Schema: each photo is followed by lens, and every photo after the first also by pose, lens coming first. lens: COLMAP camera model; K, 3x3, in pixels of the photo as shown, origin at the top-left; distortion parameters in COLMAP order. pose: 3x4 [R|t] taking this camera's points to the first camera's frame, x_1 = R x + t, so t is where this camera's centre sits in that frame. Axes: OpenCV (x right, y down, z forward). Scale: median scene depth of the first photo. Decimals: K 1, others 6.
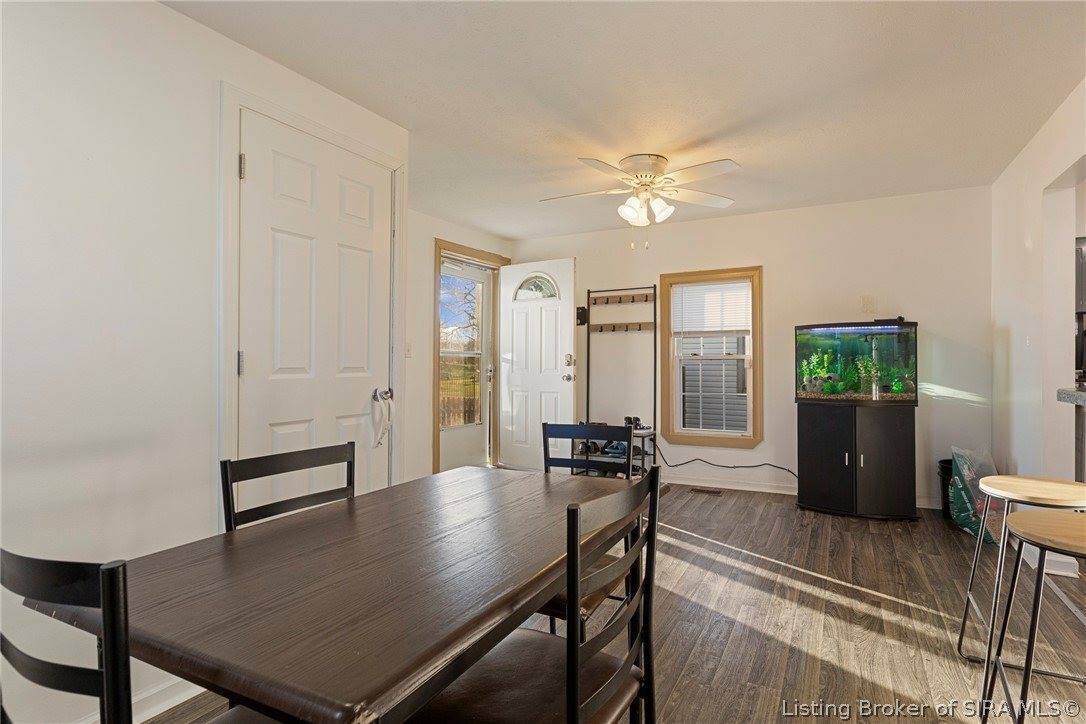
lens RADIAL K [[480.3, 0, 546.2], [0, 480.3, 363.4], [0, 0, 1]] dist [-0.004420, 0.000181]
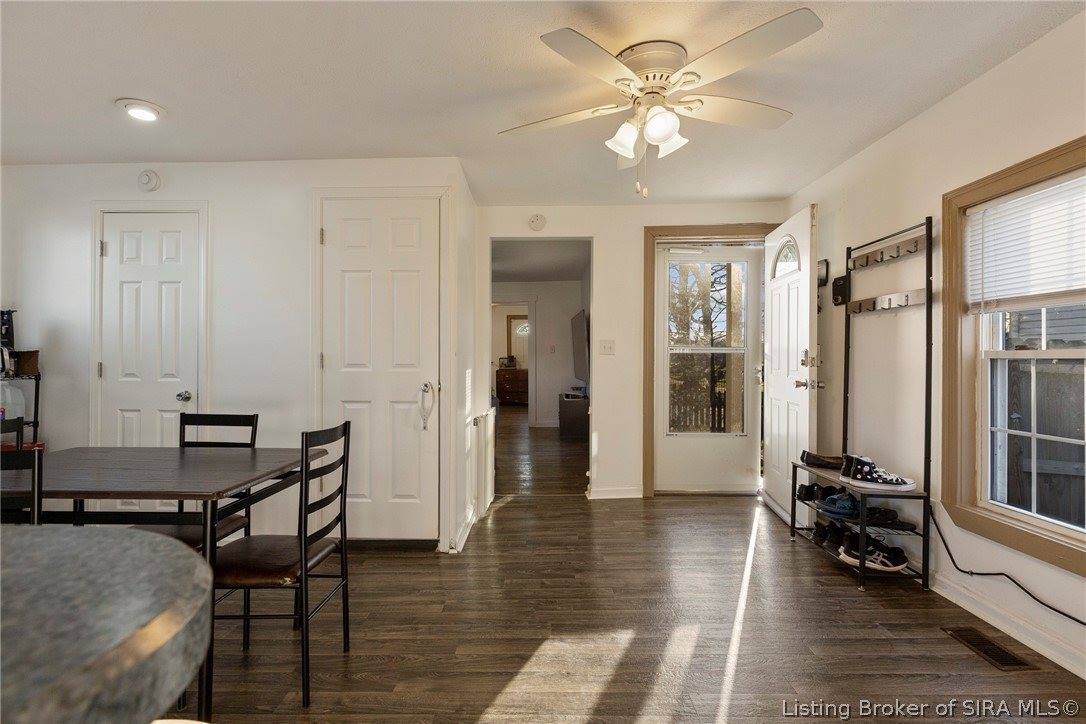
lens RADIAL K [[480.3, 0, 545.3], [0, 480.3, 359.3], [0, 0, 1]] dist [-0.004420, 0.000181]
pose [[0.495485, 0.007645, -0.868583, 0.477092], [-0.005234, 0.999969, 0.005816, -0.007888], [0.868600, 0.001664, 0.495510, 0.367543]]
